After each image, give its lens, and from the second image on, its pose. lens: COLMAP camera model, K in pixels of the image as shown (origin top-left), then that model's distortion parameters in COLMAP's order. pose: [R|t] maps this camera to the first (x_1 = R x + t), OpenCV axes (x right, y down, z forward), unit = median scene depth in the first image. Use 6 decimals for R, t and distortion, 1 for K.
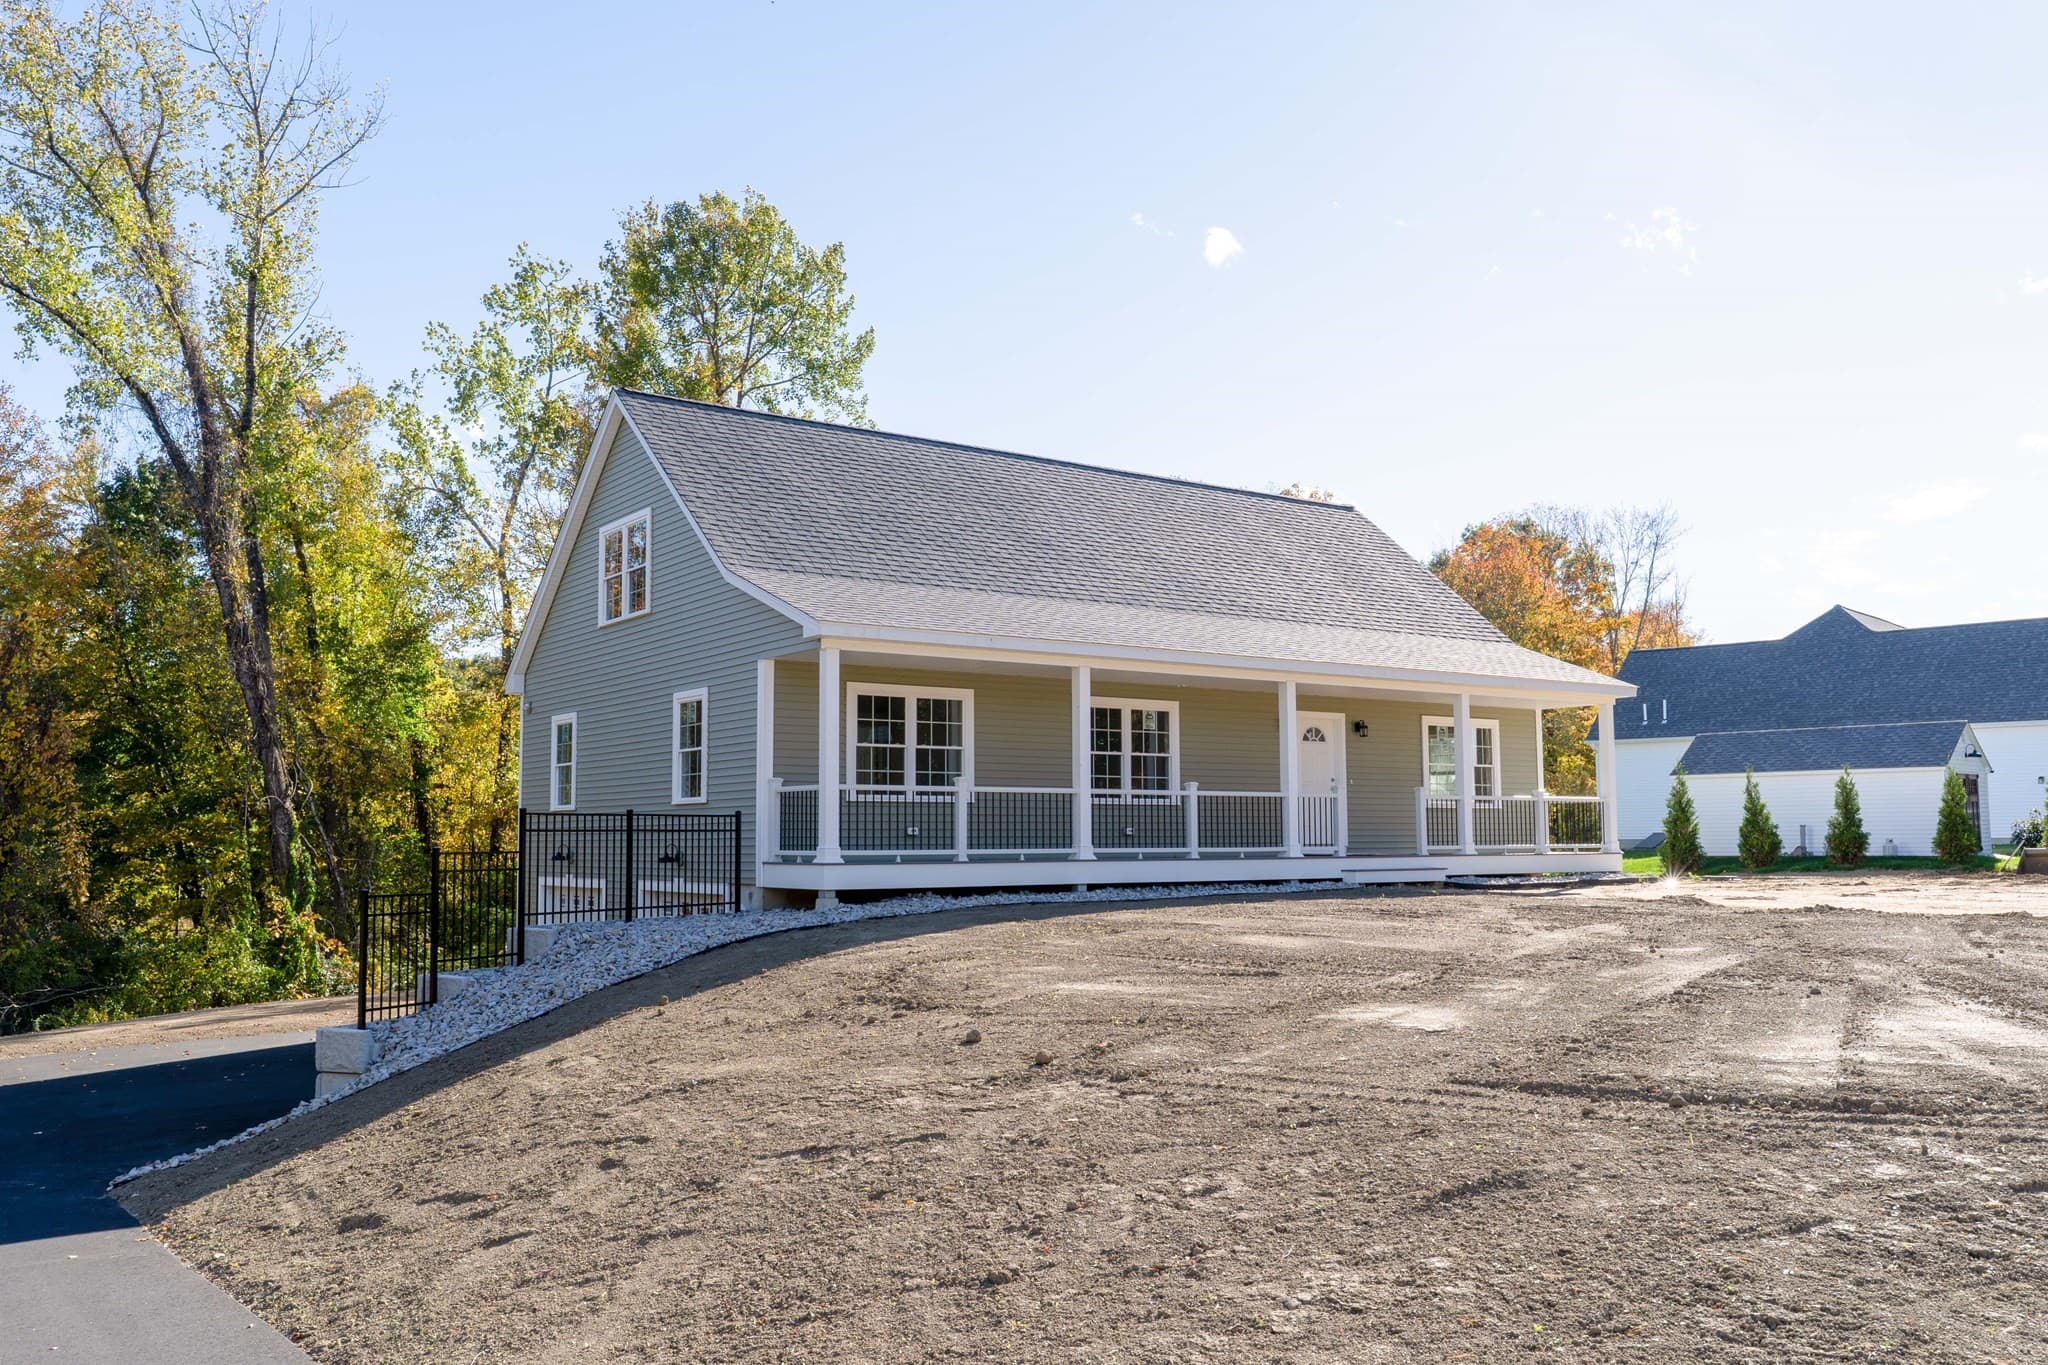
lens RADIAL K [[1398.5, 0, 1023.4], [0, 1398.5, 726.3], [0, 0, 1]] dist [0.007411, 0.003251]
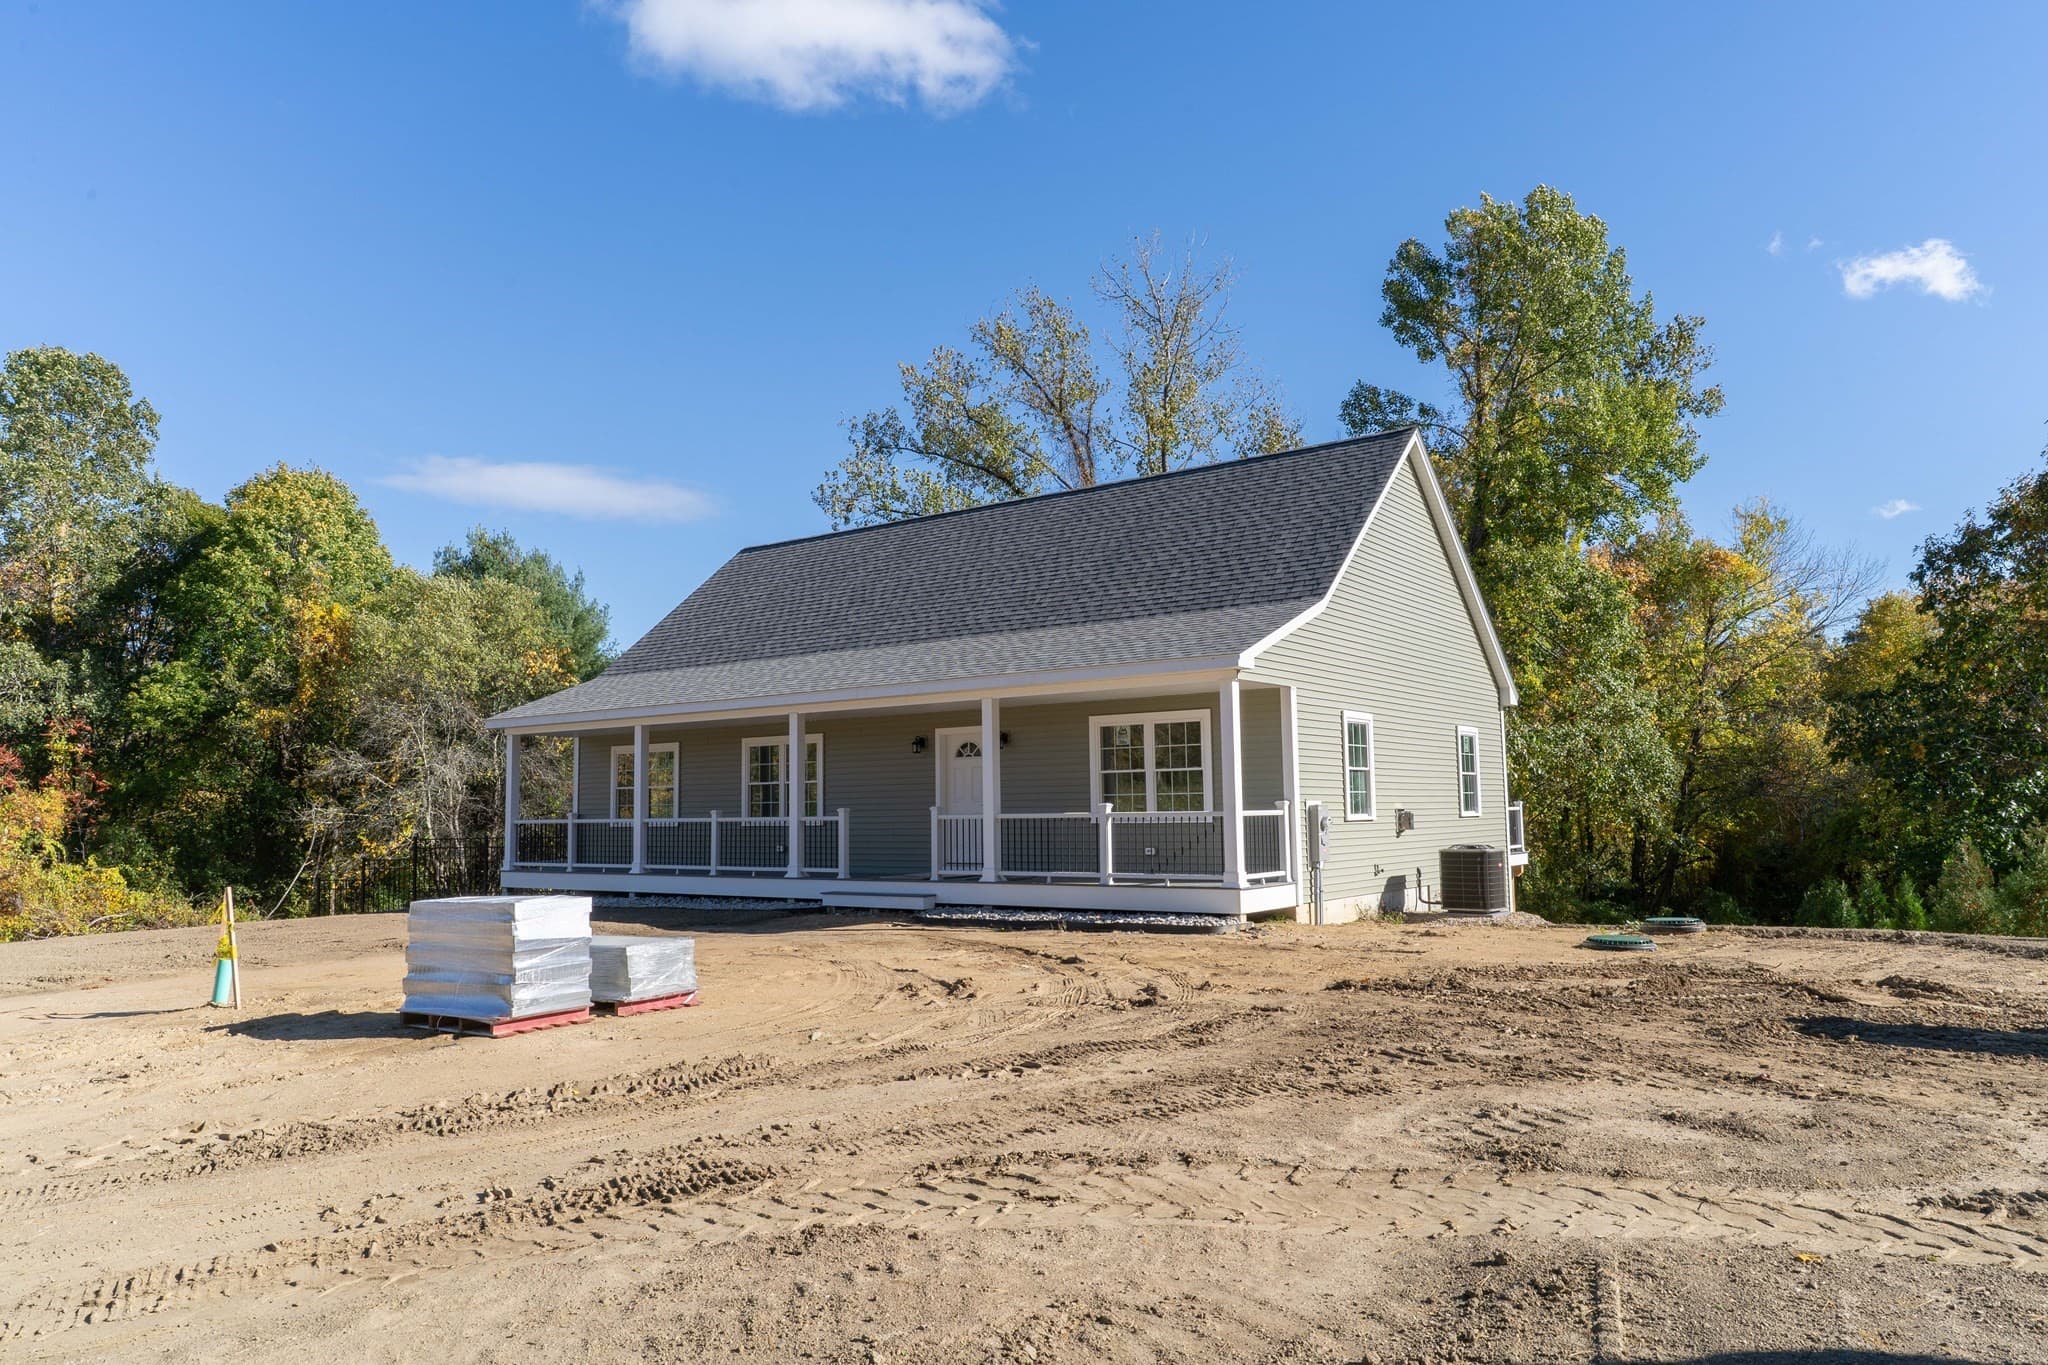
lens RADIAL K [[1391.8, 0, 1024.0], [0, 1391.8, 682.5], [0, 0, 1]] dist [0.001876, 0.000487]
pose [[0.365633, -0.108014, -0.924470, 1.015181], [0.063005, 0.993837, -0.091200, 0.045138], [0.928624, -0.024901, 0.370185, 0.641595]]
